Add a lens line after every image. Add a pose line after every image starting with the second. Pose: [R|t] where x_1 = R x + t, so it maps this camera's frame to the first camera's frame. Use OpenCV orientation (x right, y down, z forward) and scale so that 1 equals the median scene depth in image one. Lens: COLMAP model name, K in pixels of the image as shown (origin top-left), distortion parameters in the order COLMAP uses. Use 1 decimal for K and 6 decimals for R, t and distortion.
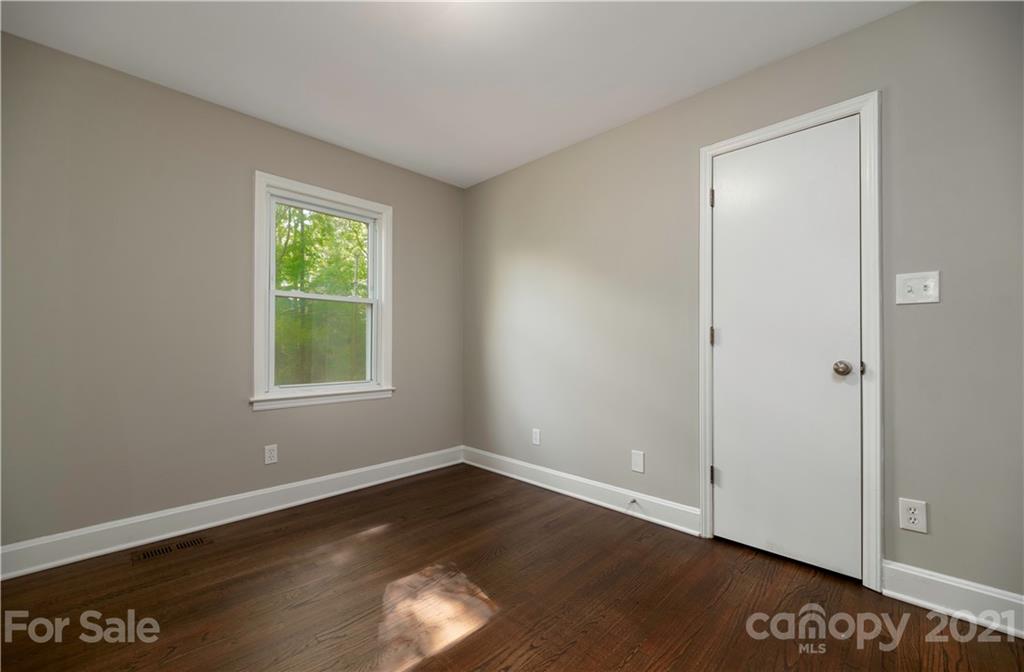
lens RADIAL K [[421.4, 0, 509.0], [0, 421.4, 341.0], [0, 0, 1]] dist [-0.000607, 0.007590]
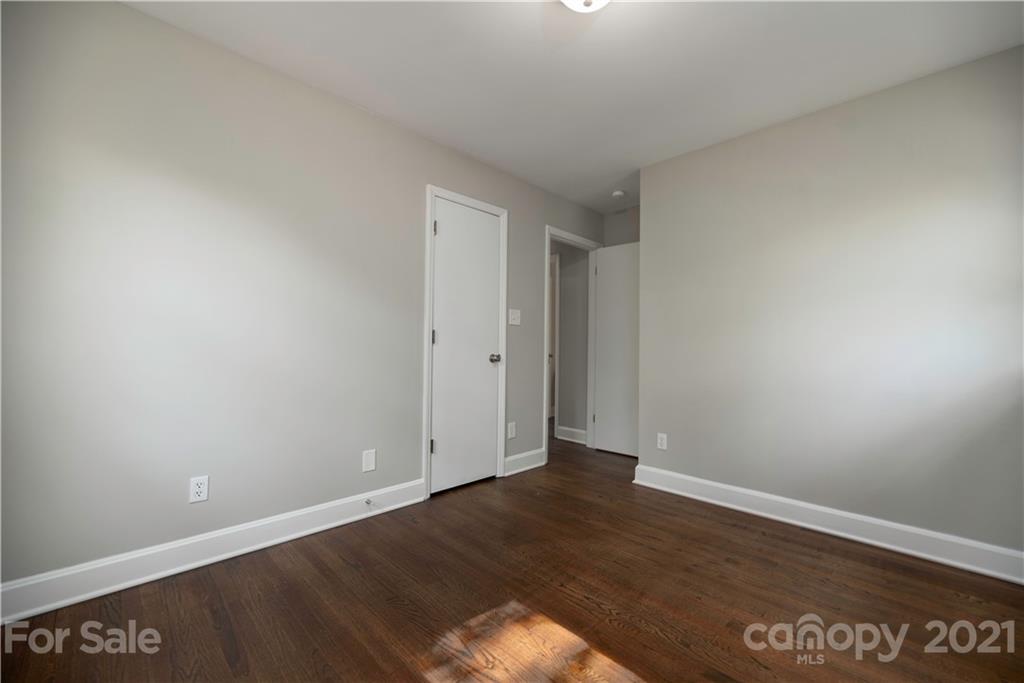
lens RADIAL K [[420.6, 0, 519.5], [0, 420.6, 343.3], [0, 0, 1]] dist [-0.000054, -0.000167]
pose [[-0.011642, 0.003634, 0.999926, -0.805537], [-0.025722, 0.999661, -0.003932, 0.003892], [-0.999601, -0.025766, -0.011544, 0.774366]]
